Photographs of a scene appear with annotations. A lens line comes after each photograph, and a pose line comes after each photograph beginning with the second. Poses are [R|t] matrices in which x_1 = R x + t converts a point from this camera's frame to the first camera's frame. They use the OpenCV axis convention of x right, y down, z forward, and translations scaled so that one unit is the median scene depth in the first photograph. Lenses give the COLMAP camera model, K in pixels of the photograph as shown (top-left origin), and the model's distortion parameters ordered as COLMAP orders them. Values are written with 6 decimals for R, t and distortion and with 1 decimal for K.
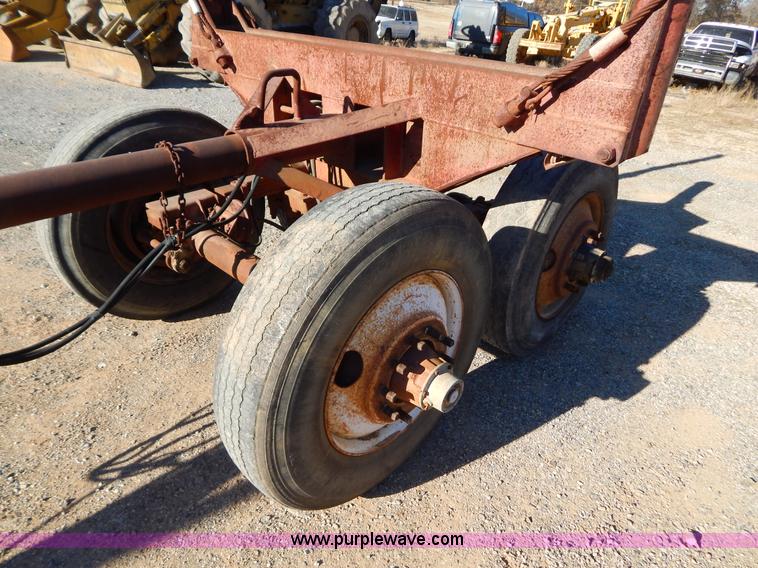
lens RADIAL K [[505.8, 0, 381.5], [0, 505.8, 280.8], [0, 0, 1]] dist [-0.003056, -0.006912]
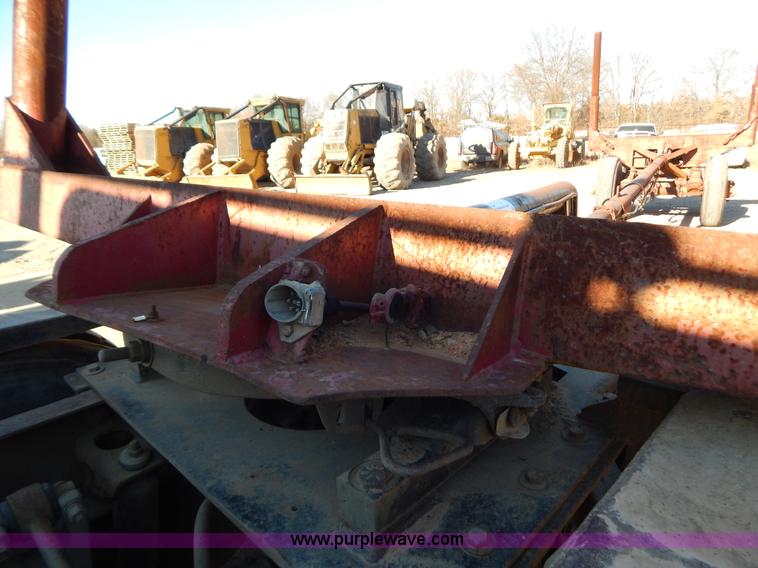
lens RADIAL K [[505.8, 0, 381.5], [0, 505.8, 280.8], [0, 0, 1]] dist [-0.003056, -0.006912]
pose [[0.971807, -0.162725, 0.170624, -0.486614], [0.197137, 0.957751, -0.209405, 0.160507], [-0.129340, 0.237137, 0.962828, -0.357784]]
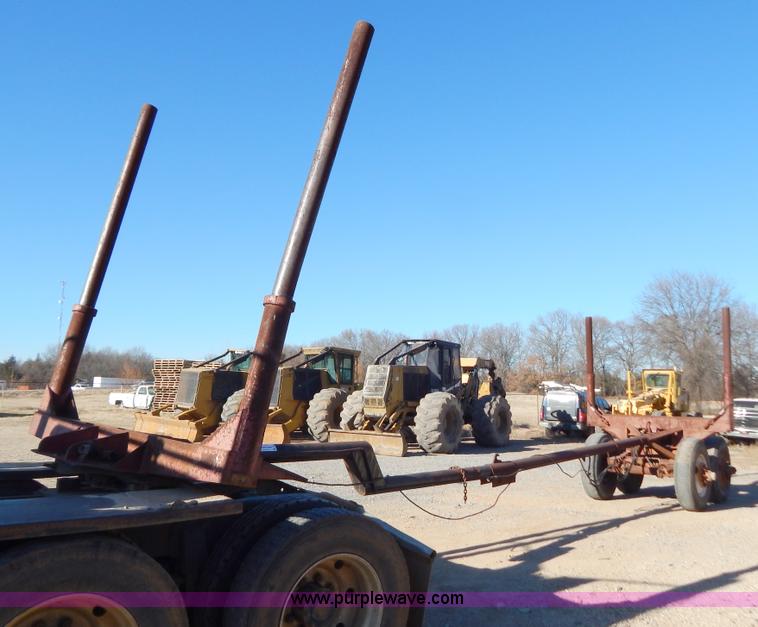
lens RADIAL K [[665.1, 0, 417.3], [0, 665.1, 313.7], [0, 0, 1]] dist [0.035942, -0.001592]
pose [[0.995742, -0.036918, 0.084466, -0.367845], [0.078968, 0.814332, -0.575002, 0.278830], [-0.047555, 0.579224, 0.813780, -0.582427]]
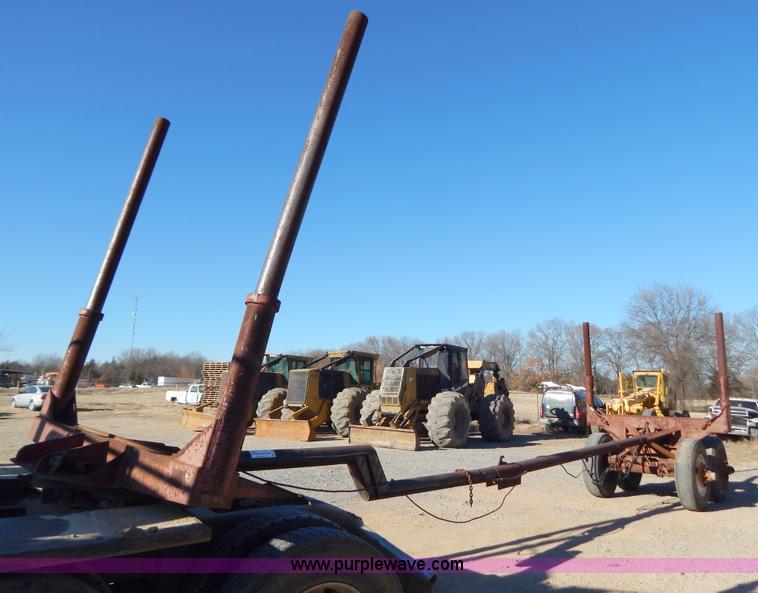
lens RADIAL K [[566.5, 0, 402.6], [0, 566.5, 287.1], [0, 0, 1]] dist [0.020322, -0.001700]
pose [[0.998589, -0.038370, 0.036712, -0.355879], [0.052920, 0.776439, -0.627967, 0.247332], [-0.004410, 0.629023, 0.777374, -0.531278]]
